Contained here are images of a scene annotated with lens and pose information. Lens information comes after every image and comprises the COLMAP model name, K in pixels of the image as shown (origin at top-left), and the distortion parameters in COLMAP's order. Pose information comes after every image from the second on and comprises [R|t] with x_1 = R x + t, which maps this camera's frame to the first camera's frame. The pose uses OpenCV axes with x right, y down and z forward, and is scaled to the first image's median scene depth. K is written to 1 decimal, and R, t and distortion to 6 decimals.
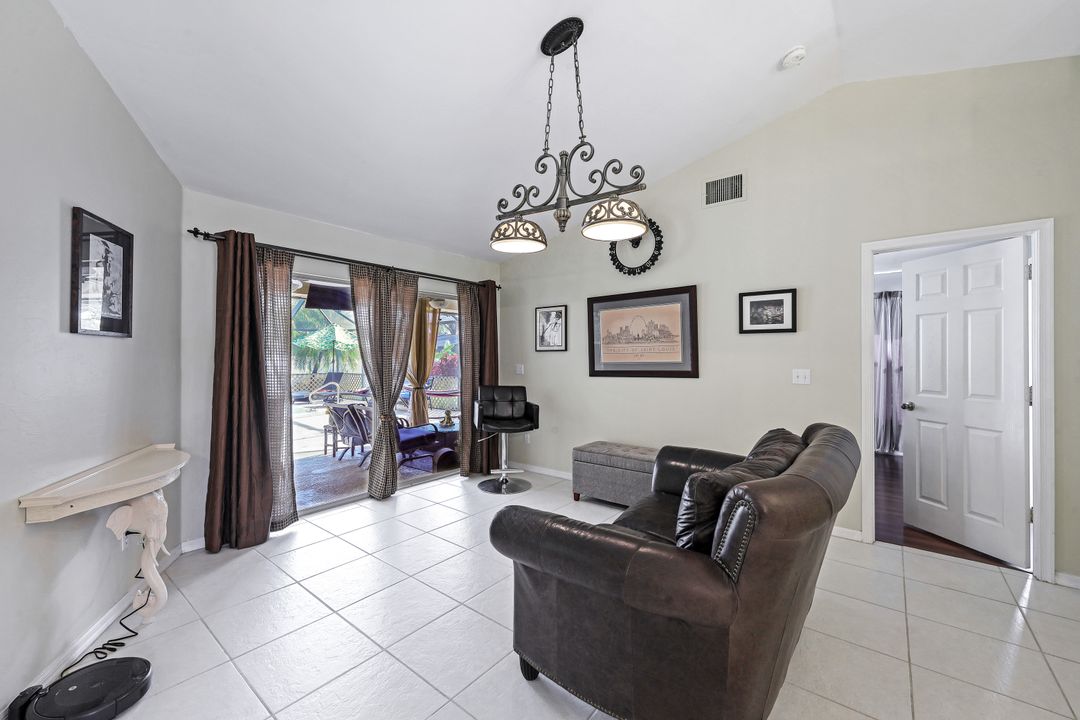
lens RADIAL K [[439.0, 0, 538.6], [0, 439.0, 353.0], [0, 0, 1]] dist [-0.002908, 0.002760]
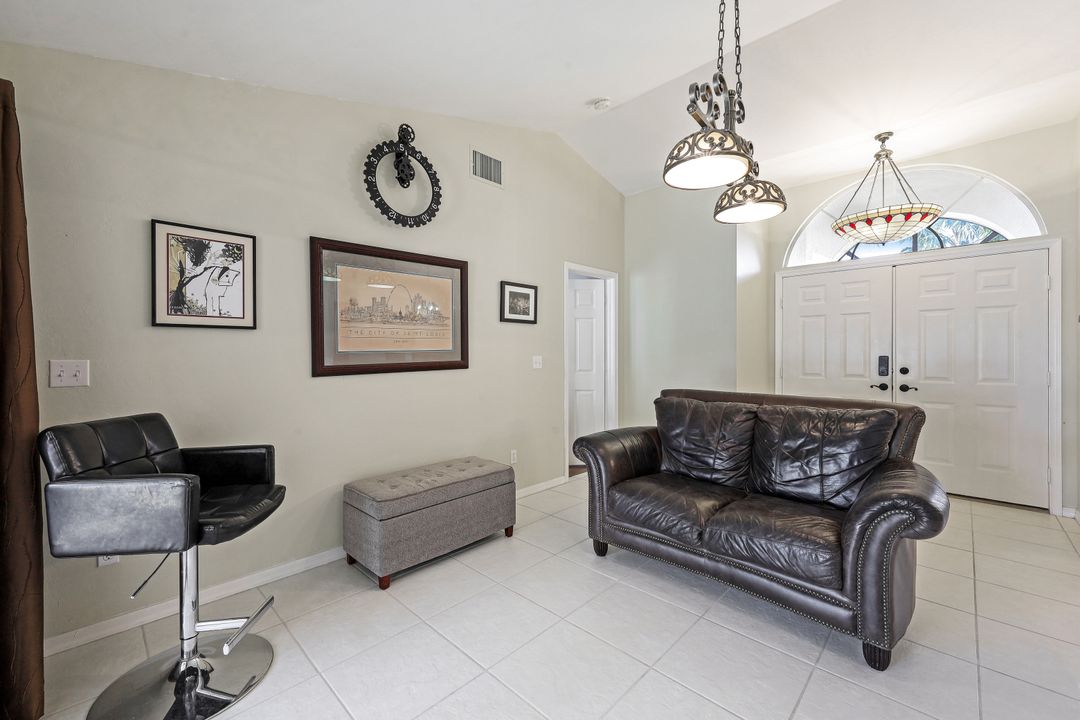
lens RADIAL K [[439.0, 0, 539.8], [0, 439.0, 358.2], [0, 0, 1]] dist [-0.002908, 0.002760]
pose [[0.080247, -0.005669, 0.996759, -0.475575], [0.002810, 0.999981, 0.005461, 0.030442], [-0.996771, 0.002362, 0.080261, 0.754655]]
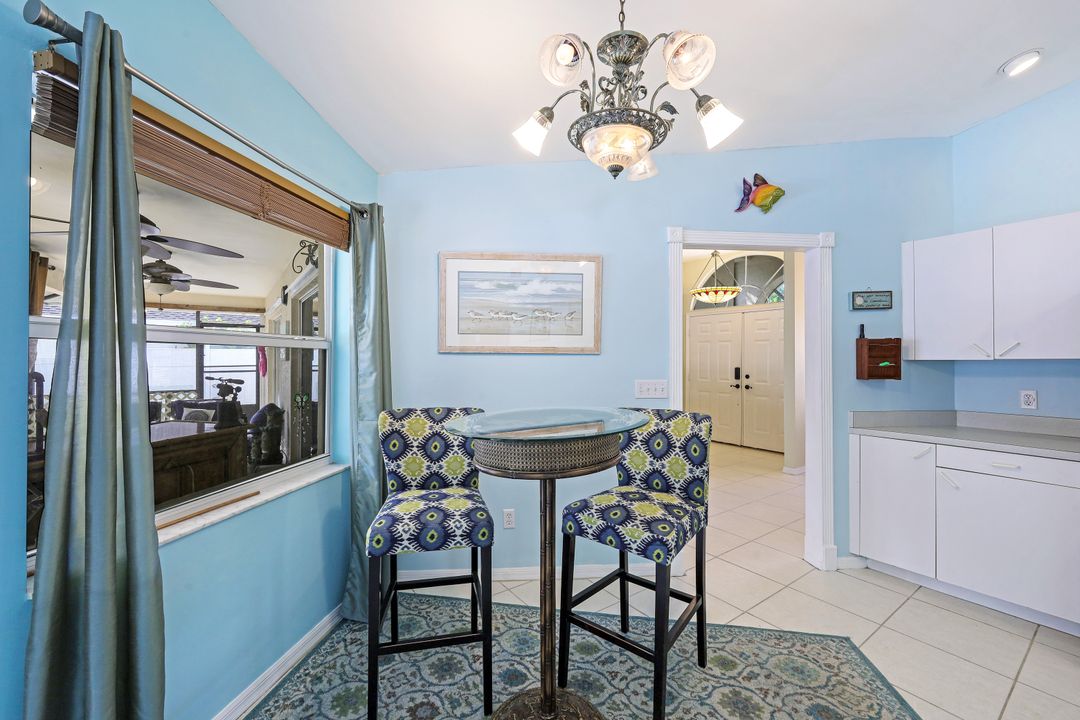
lens RADIAL K [[439.0, 0, 535.7], [0, 439.0, 352.2], [0, 0, 1]] dist [-0.002908, 0.002760]
pose [[0.276763, 0.004870, 0.960926, -1.200167], [-0.006986, 0.999971, -0.003056, -0.013484], [-0.960913, -0.005867, 0.276789, 0.337830]]
